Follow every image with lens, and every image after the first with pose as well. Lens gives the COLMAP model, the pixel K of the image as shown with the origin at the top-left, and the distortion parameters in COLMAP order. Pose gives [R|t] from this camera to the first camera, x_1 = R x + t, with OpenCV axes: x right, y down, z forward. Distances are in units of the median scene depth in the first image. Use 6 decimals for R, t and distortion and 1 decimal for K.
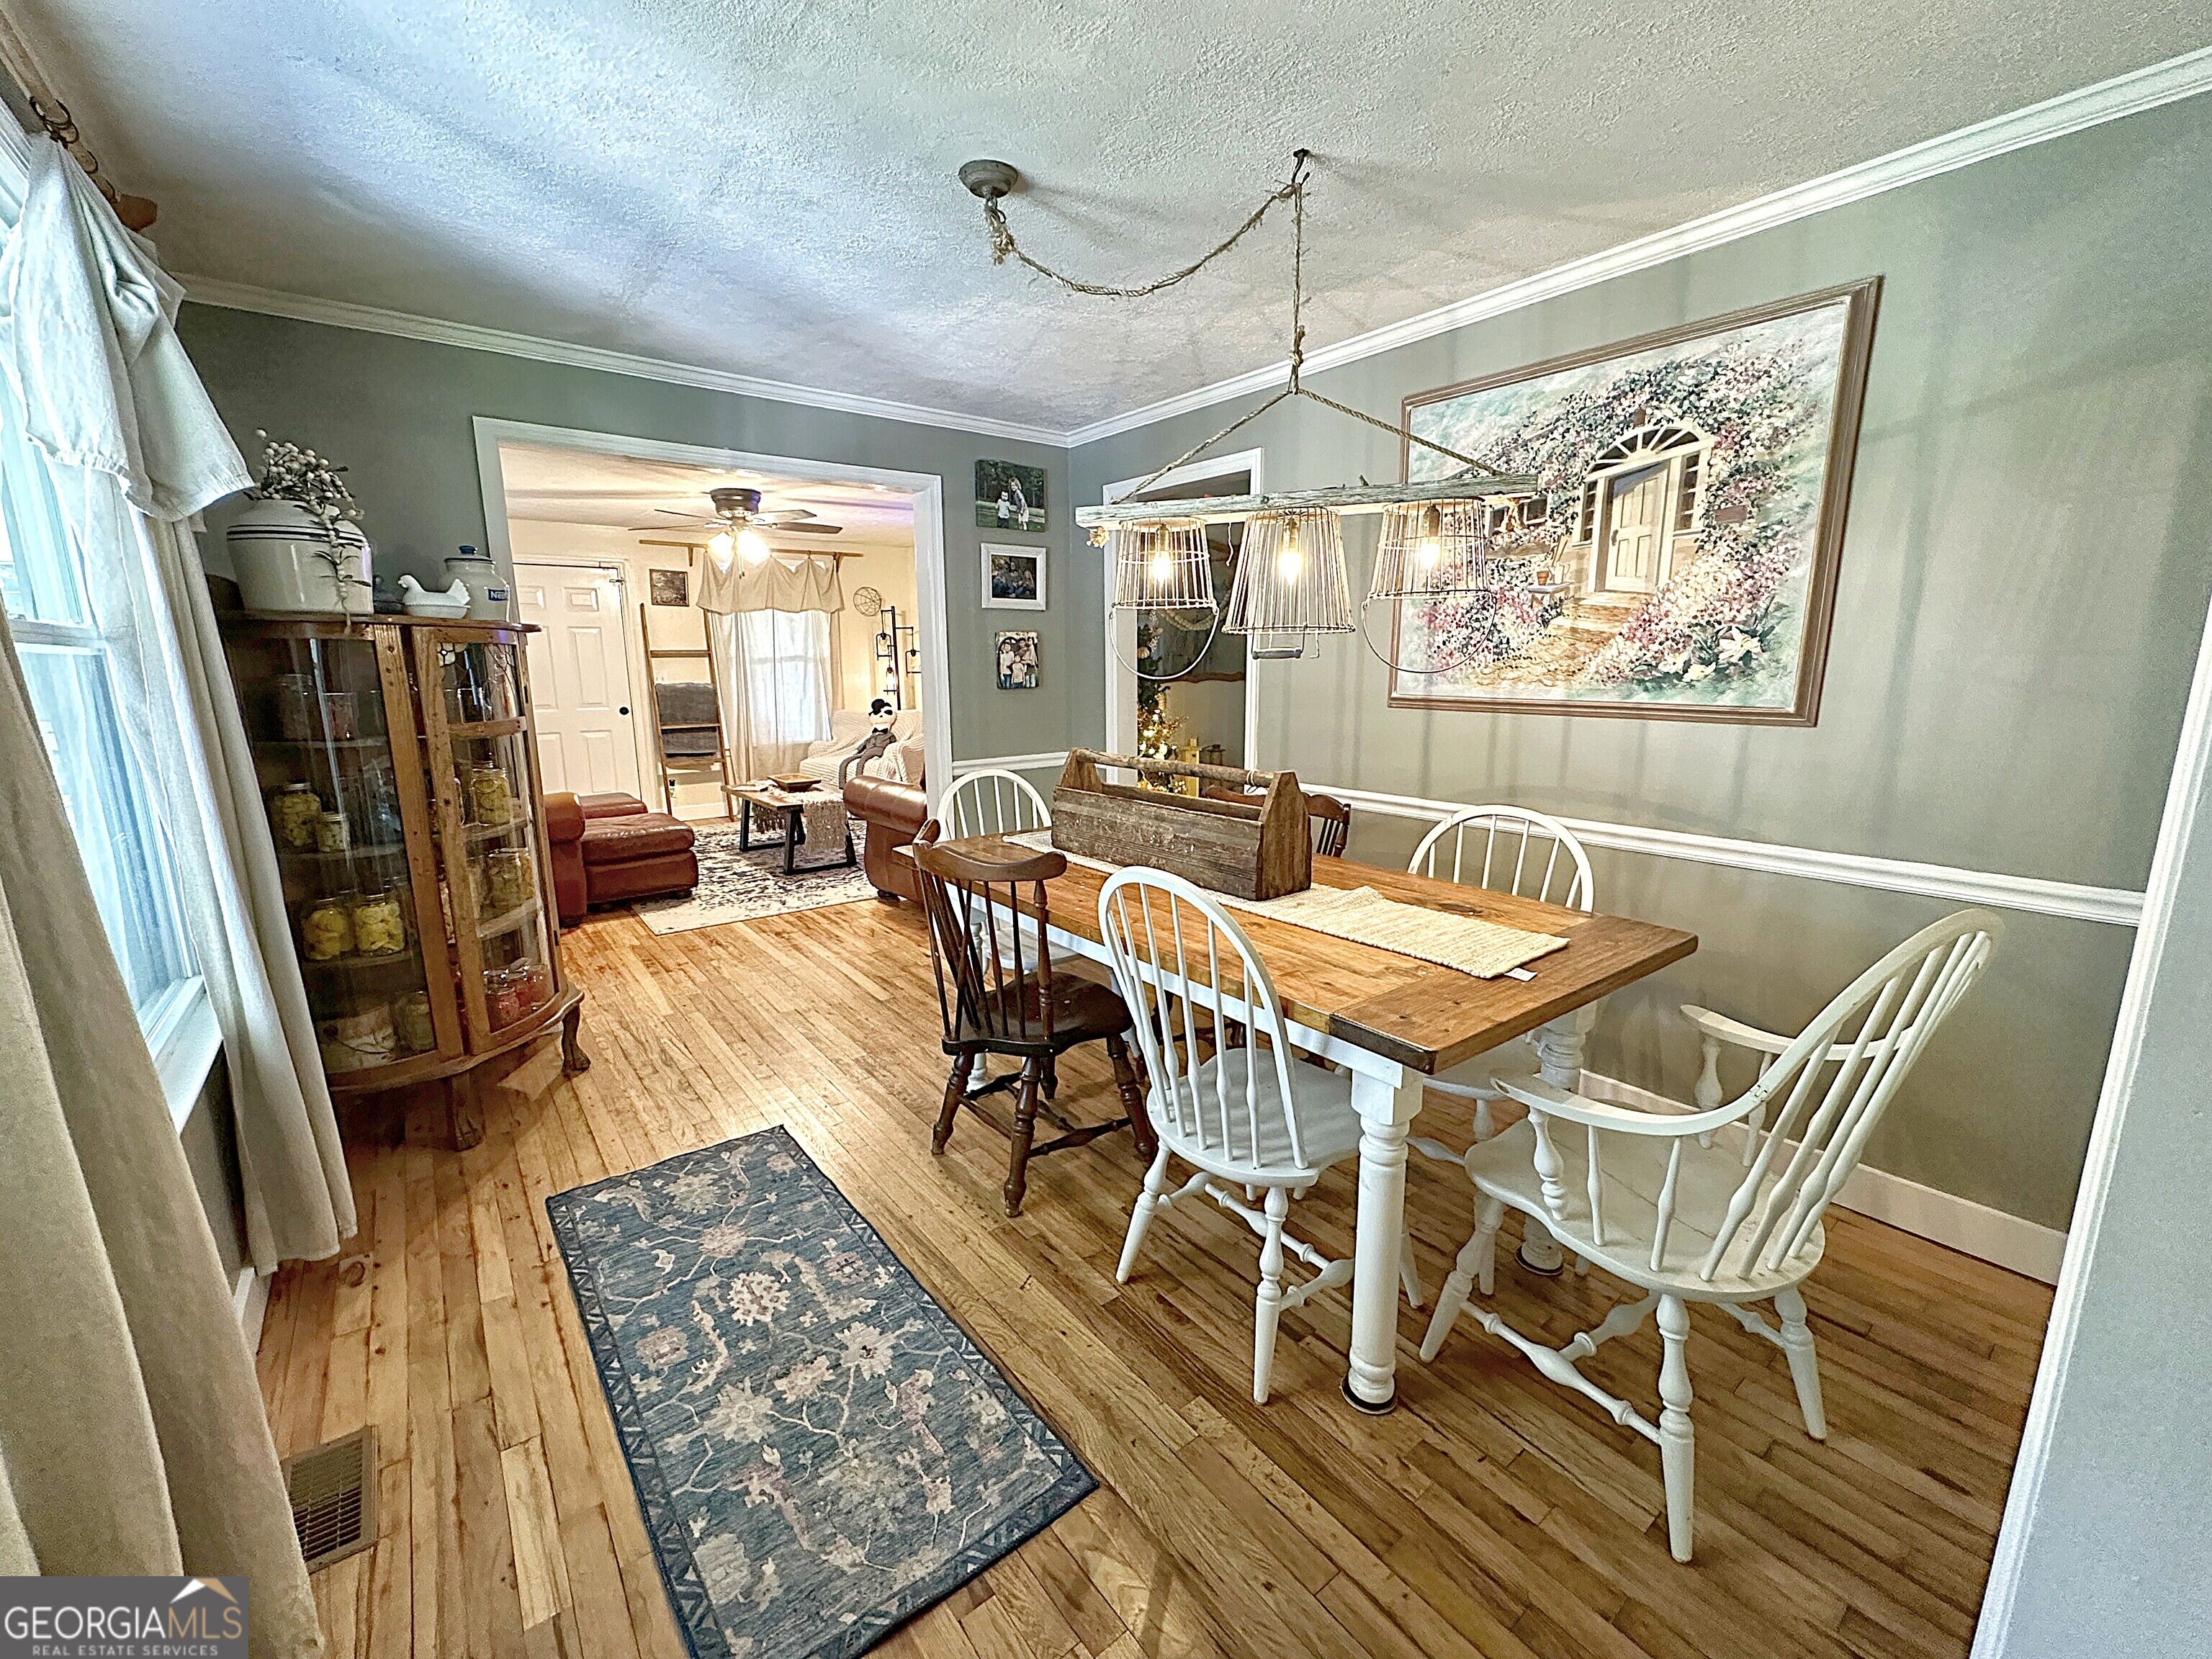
lens RADIAL K [[885.0, 0, 1109.4], [0, 885.0, 823.6], [0, 0, 1]] dist [-0.004047, 0.000741]
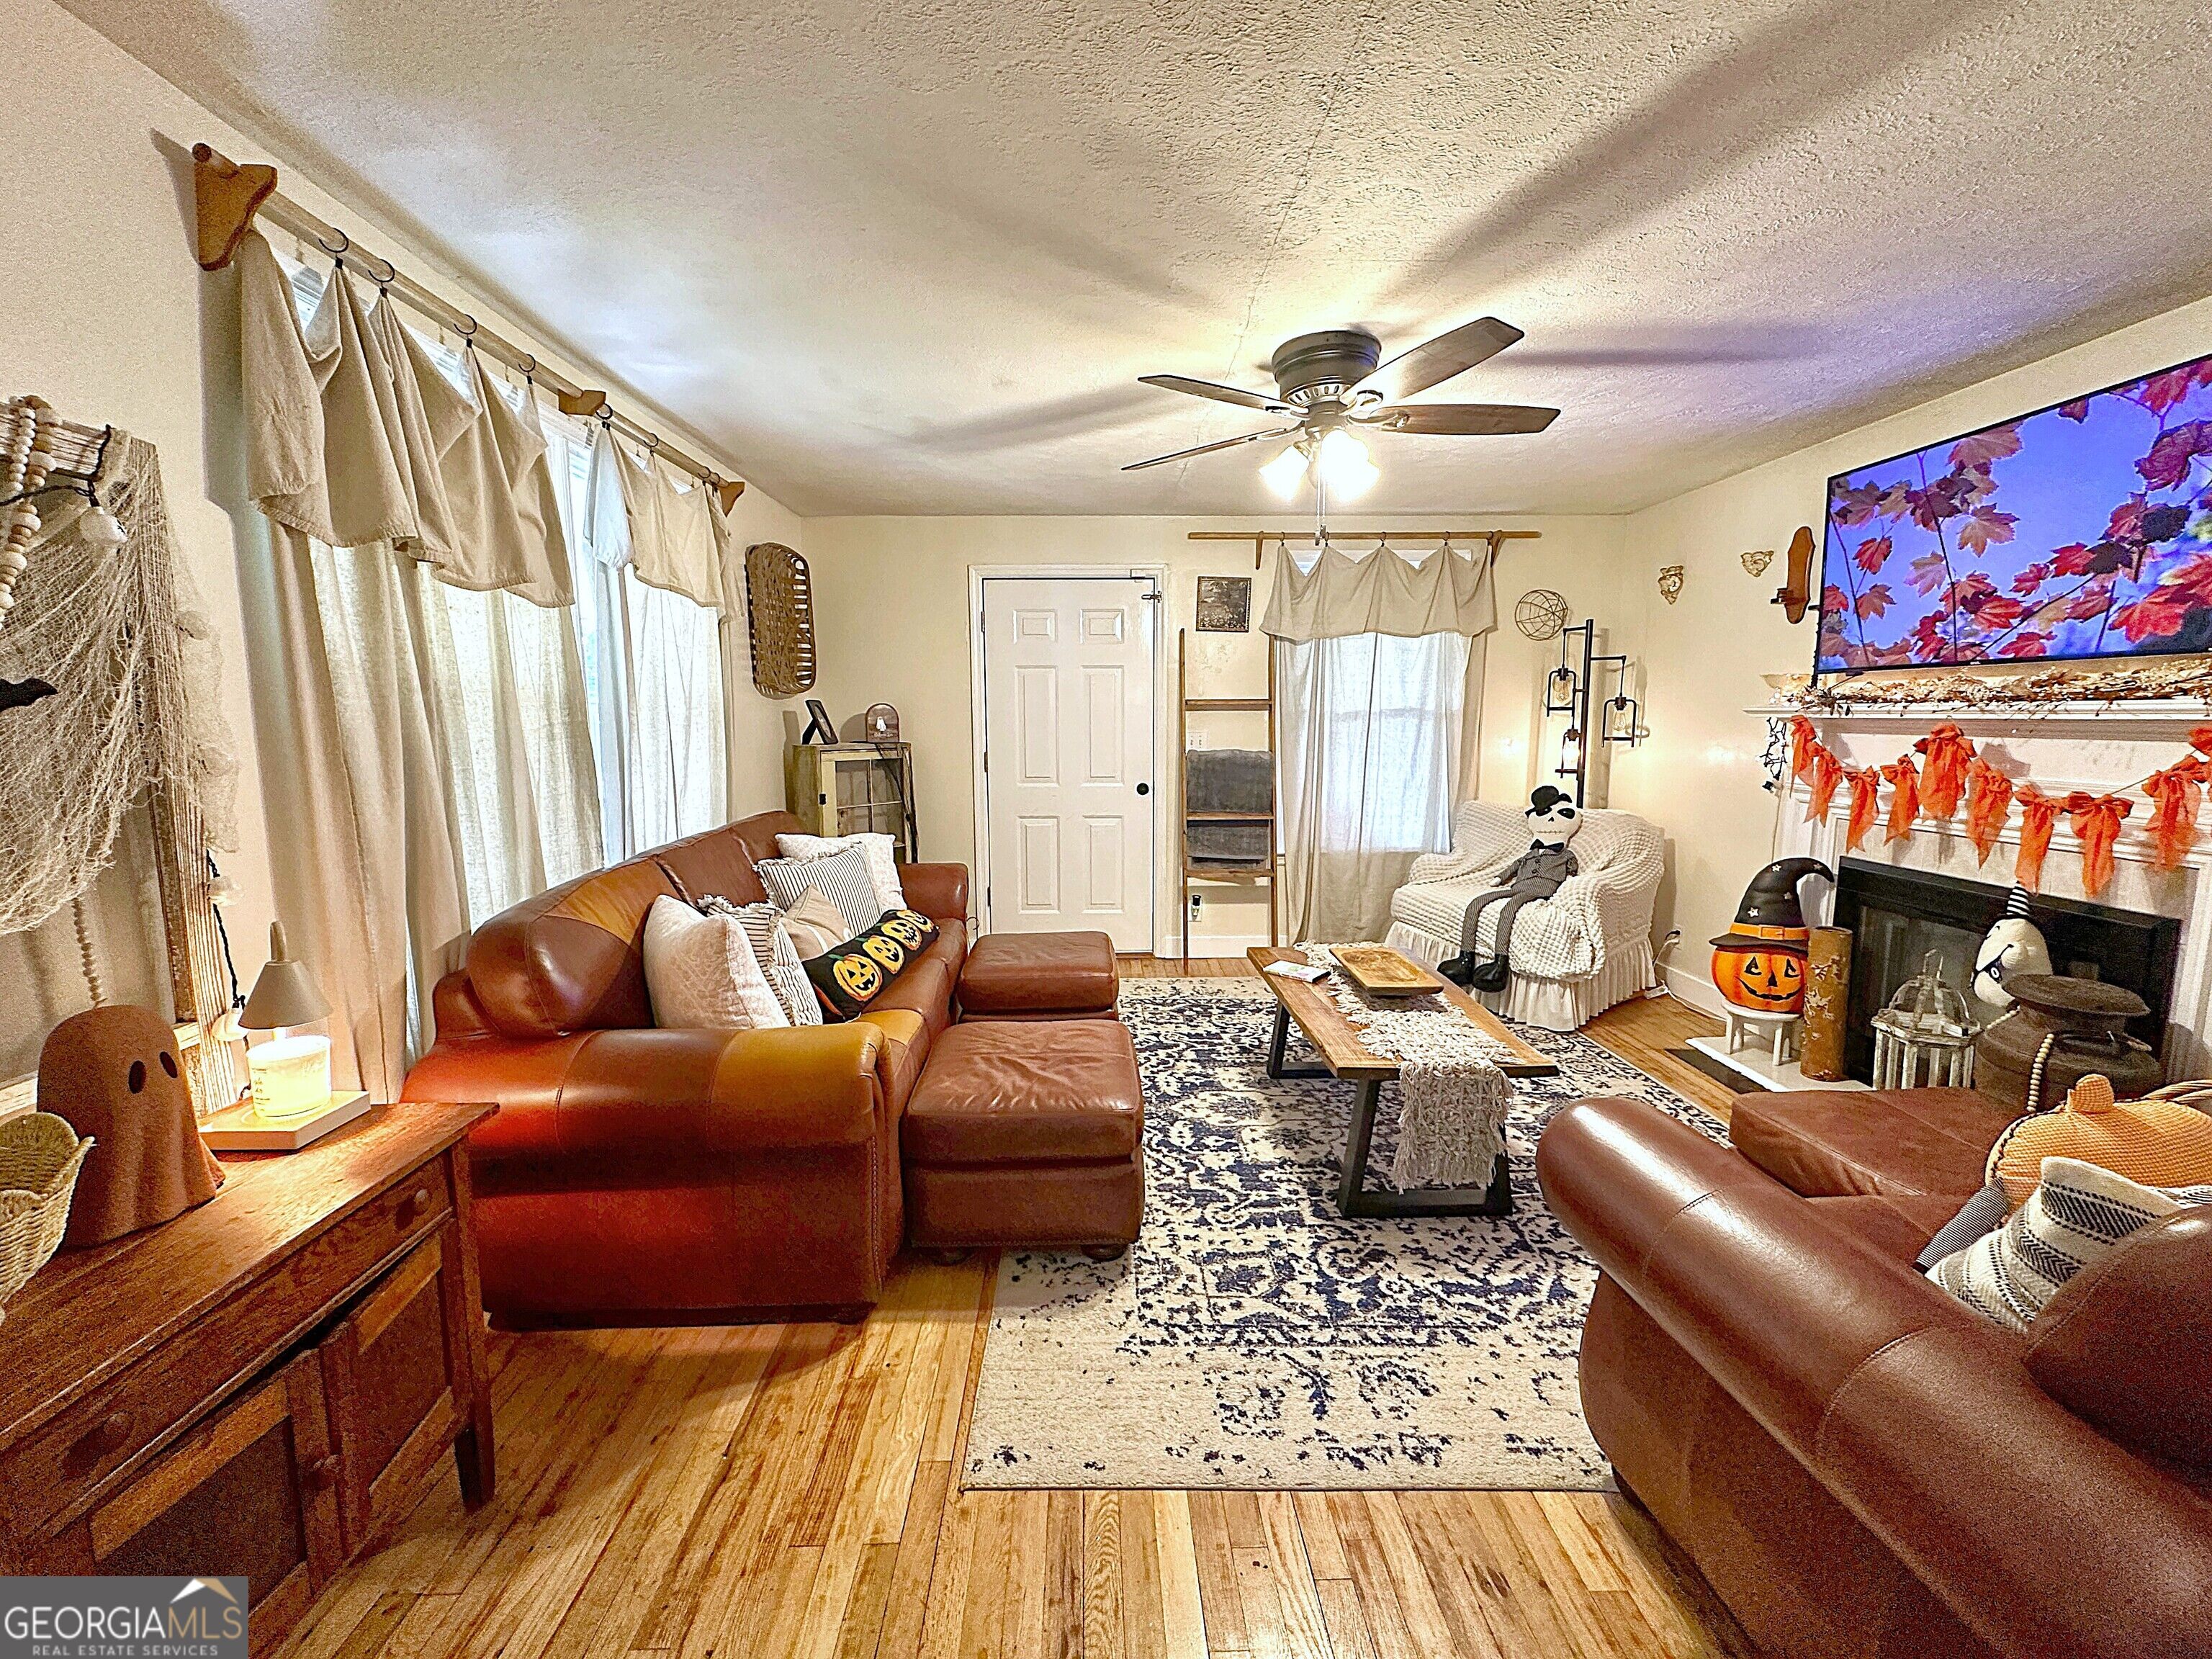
lens RADIAL K [[885.0, 0, 1104.9], [0, 885.0, 829.2], [0, 0, 1]] dist [-0.004047, 0.000741]
pose [[0.799072, 0.082809, -0.595505, -0.250723], [-0.113206, 0.993476, -0.013755, -0.125767], [0.590481, 0.078406, 0.803234, 0.660253]]
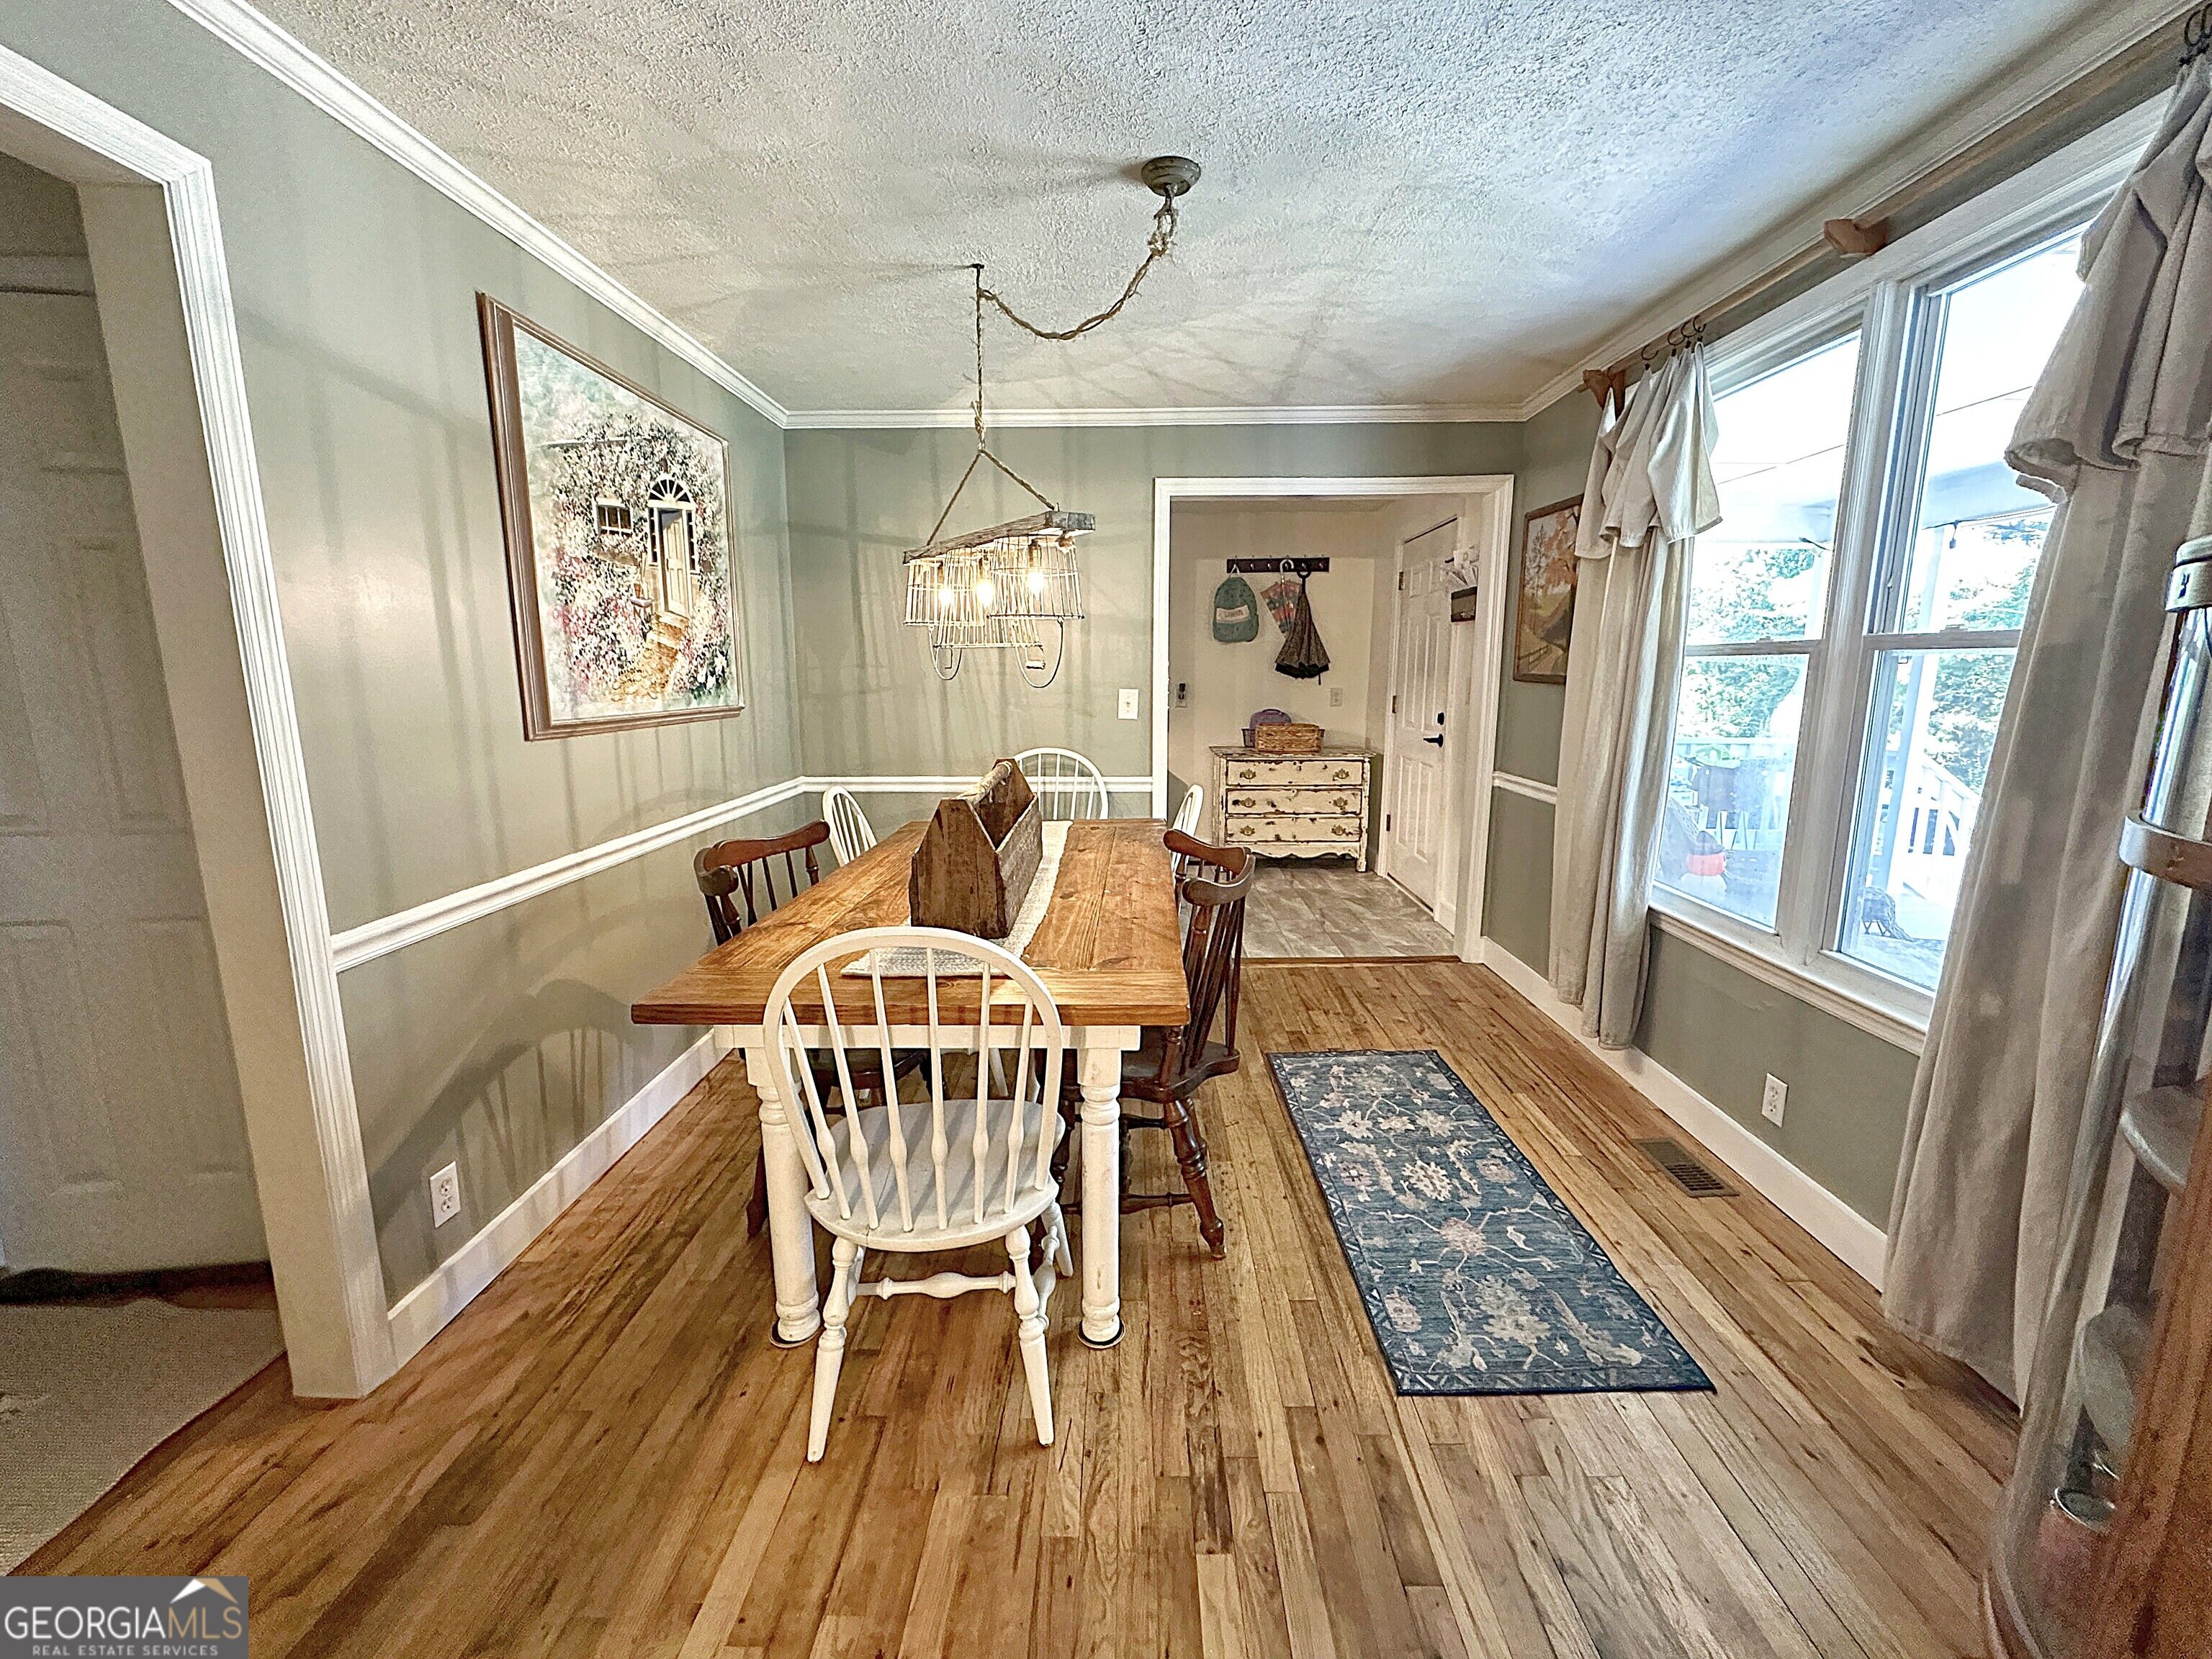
lens RADIAL K [[885.0, 0, 1109.5], [0, 885.0, 820.3], [0, 0, 1]] dist [-0.004047, 0.000741]
pose [[-0.770259, -0.099464, 0.629927, -0.302773], [0.122710, 0.946189, 0.299448, -0.141682], [-0.625814, 0.307950, -0.716605, 0.776094]]
